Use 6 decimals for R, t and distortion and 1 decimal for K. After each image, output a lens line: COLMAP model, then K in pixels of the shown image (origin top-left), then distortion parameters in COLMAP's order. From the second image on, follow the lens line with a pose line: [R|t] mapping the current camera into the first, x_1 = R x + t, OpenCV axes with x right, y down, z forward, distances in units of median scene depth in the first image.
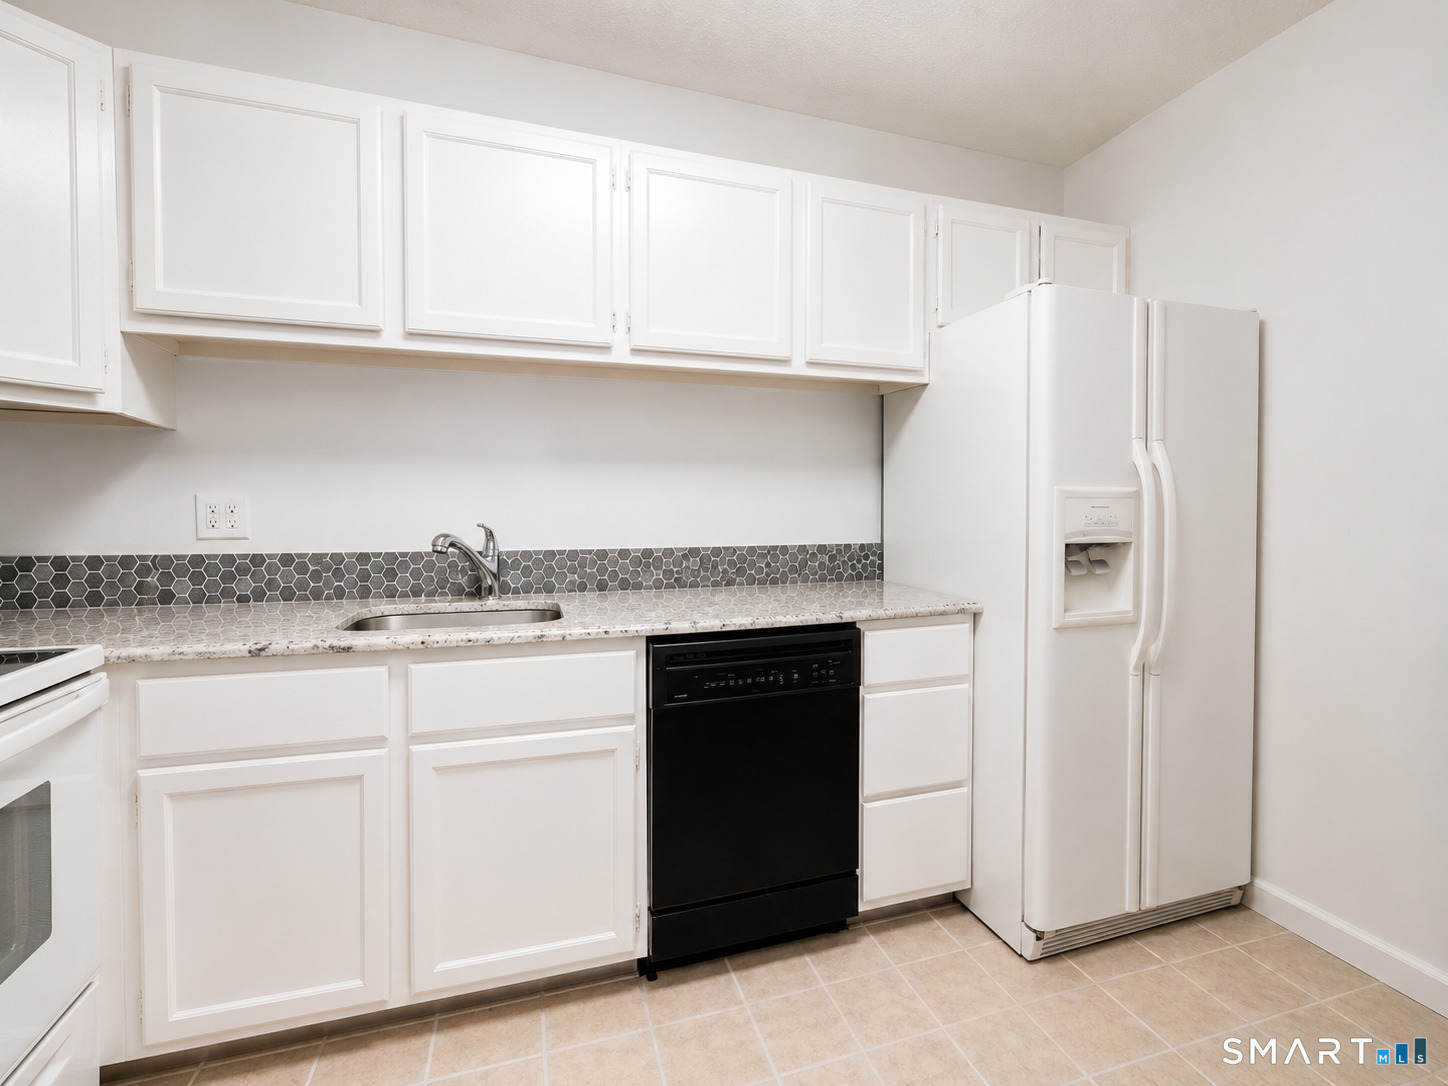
lens RADIAL K [[648.4, 0, 682.8], [0, 648.4, 543.4], [0, 0, 1]] dist [-0.000573, 0.000455]
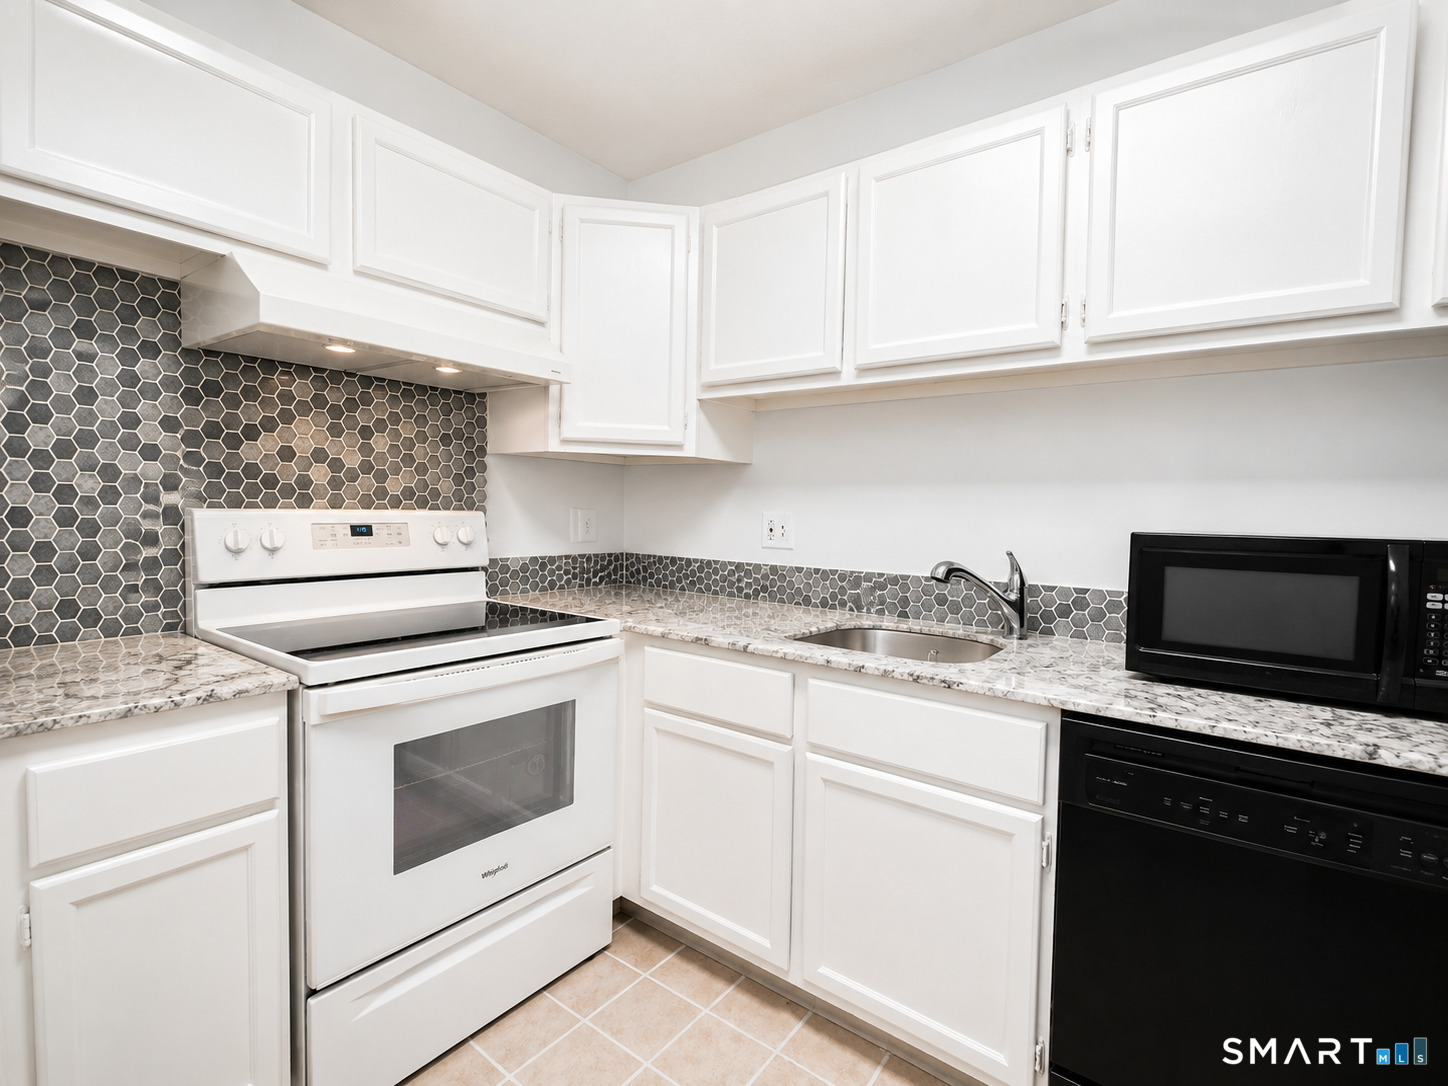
lens RADIAL K [[648.4, 0, 682.8], [0, 648.4, 543.4], [0, 0, 1]] dist [-0.000573, 0.000455]
pose [[0.591336, 0.055130, -0.804539, 0.279344], [-0.067394, 0.997549, 0.018822, -0.039077], [0.803605, 0.043091, 0.593602, 0.146309]]
